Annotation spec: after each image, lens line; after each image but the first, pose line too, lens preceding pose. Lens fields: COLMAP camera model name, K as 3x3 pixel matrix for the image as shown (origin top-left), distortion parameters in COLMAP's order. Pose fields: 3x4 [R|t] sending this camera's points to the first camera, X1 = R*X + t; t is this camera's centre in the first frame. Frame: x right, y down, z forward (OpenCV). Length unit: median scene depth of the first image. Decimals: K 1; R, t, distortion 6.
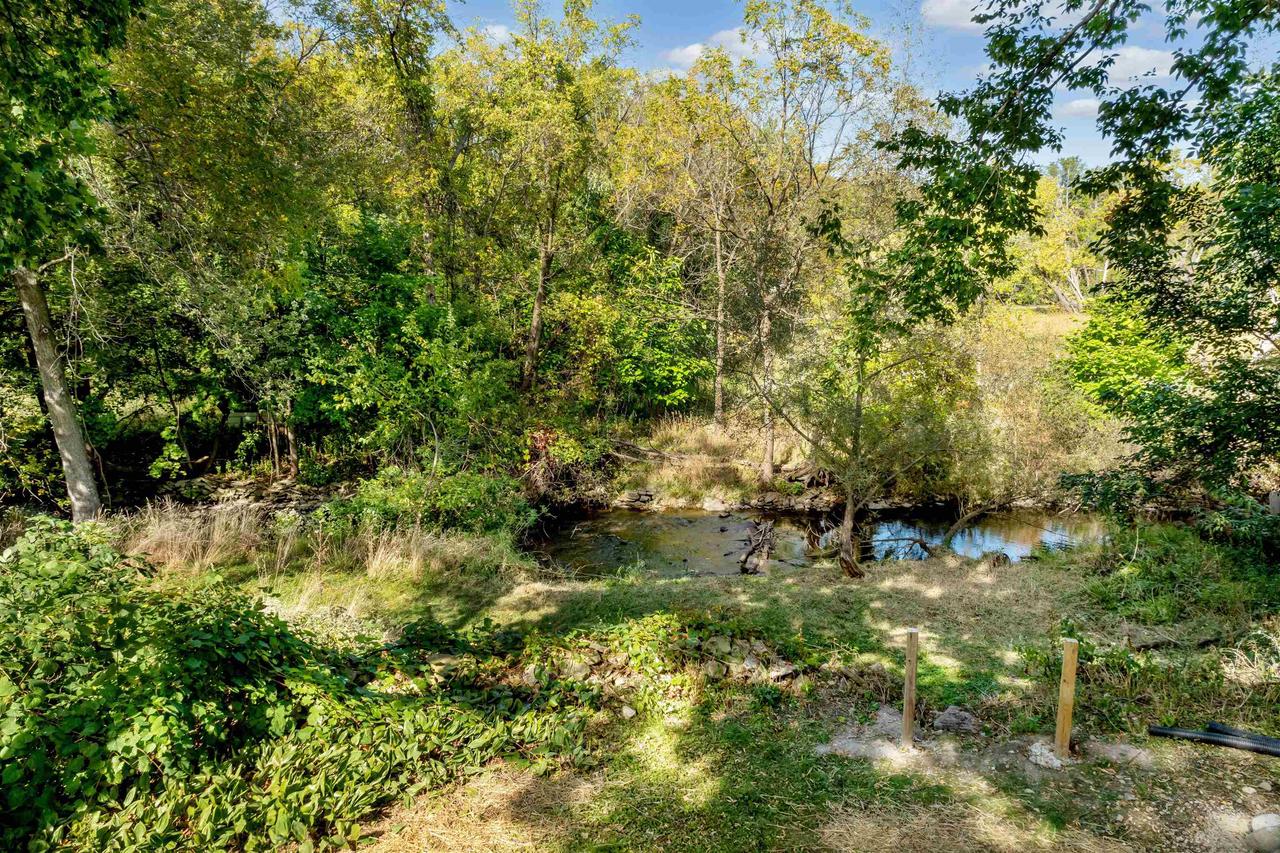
lens RADIAL K [[887.2, 0, 658.6], [0, 887.2, 427.8], [0, 0, 1]] dist [-0.024278, 0.003249]
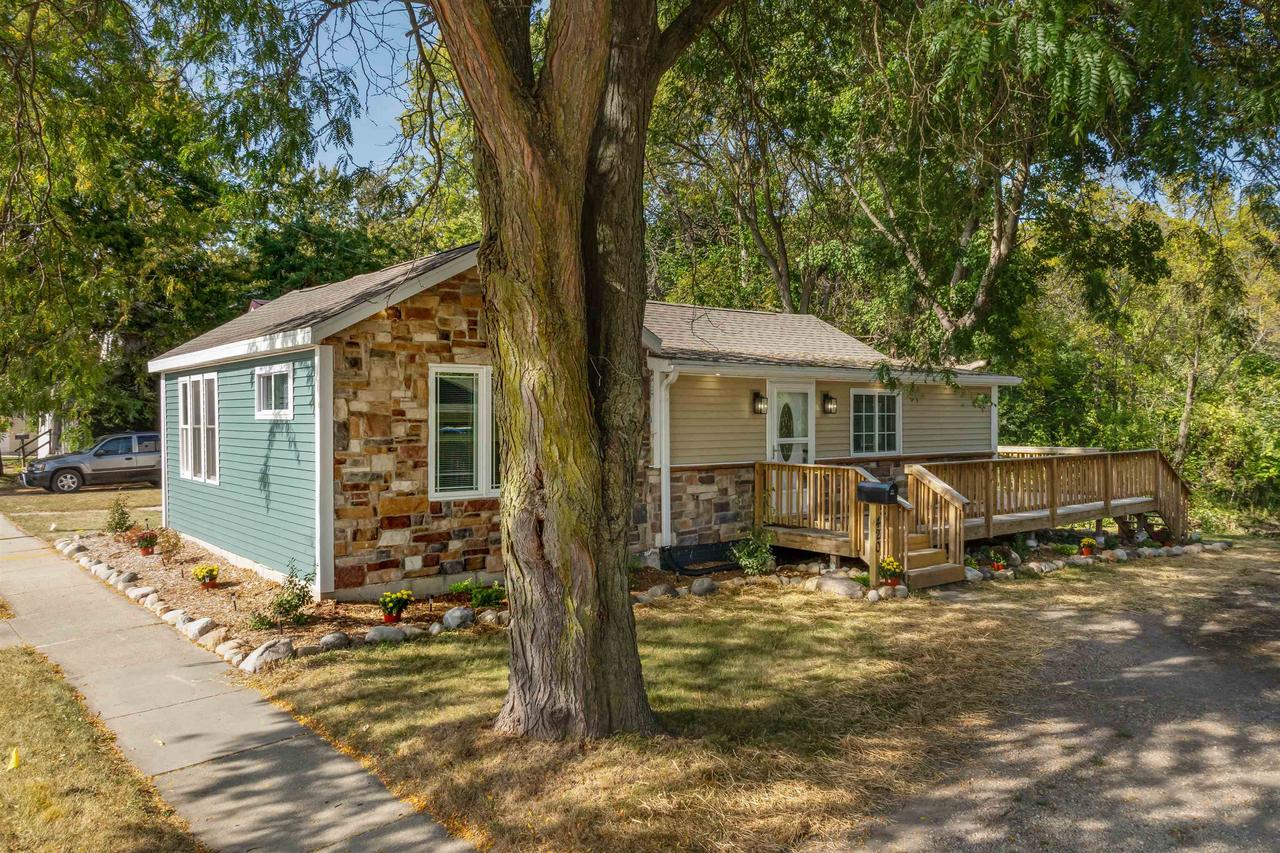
lens RADIAL K [[938.4, 0, 722.7], [0, 938.4, 407.1], [0, 0, 1]] dist [-0.023365, 0.001925]
pose [[0.821367, -0.009456, -0.570322, 0.101788], [-0.091799, 0.984638, -0.148532, 0.130414], [0.562965, 0.174354, 0.807881, -0.551079]]
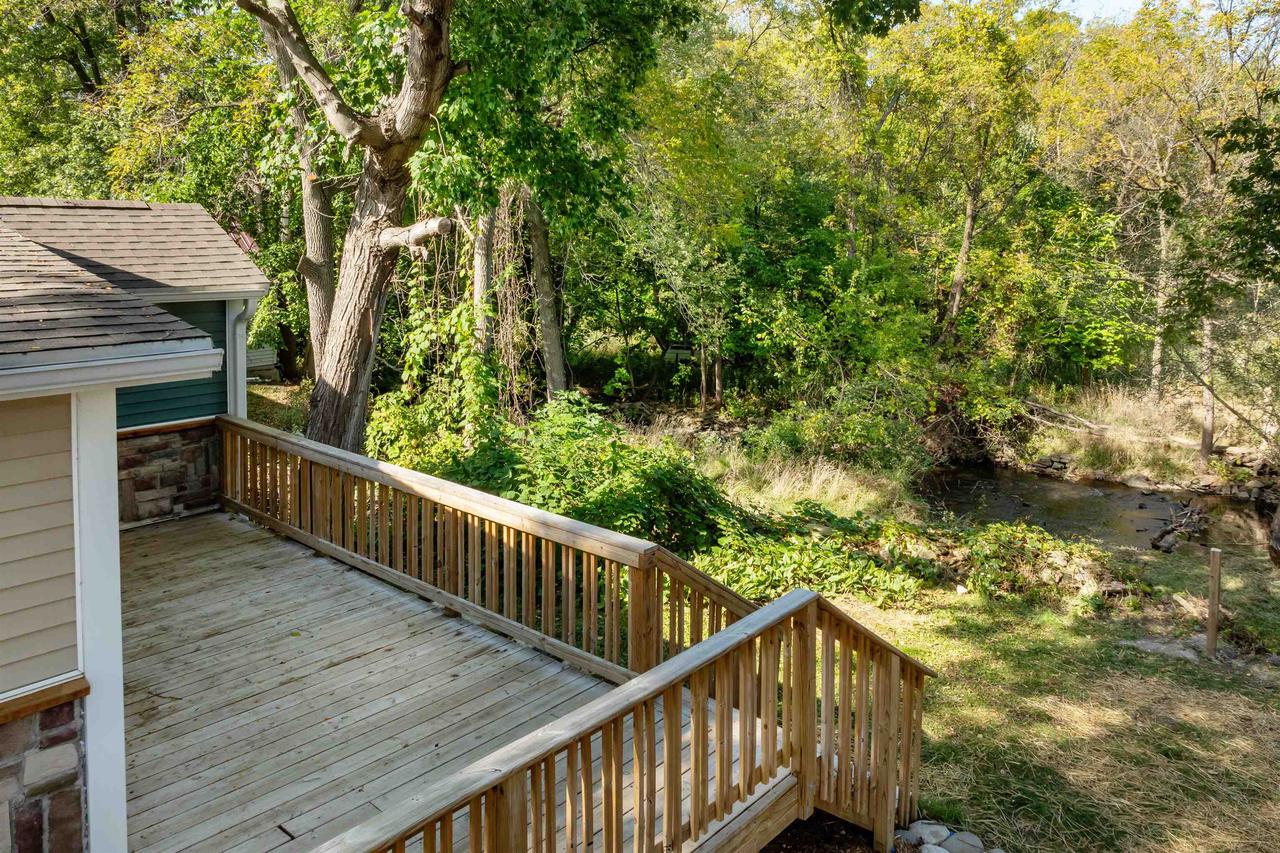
lens RADIAL K [[943.2, 0, 640.2], [0, 943.2, 284.7], [0, 0, 1]] dist [-0.054899, 0.002865]
pose [[0.886220, 0.037417, -0.461751, 0.039379], [-0.088318, 0.992098, -0.089114, 0.014979], [0.454768, 0.119755, 0.882522, -0.101237]]
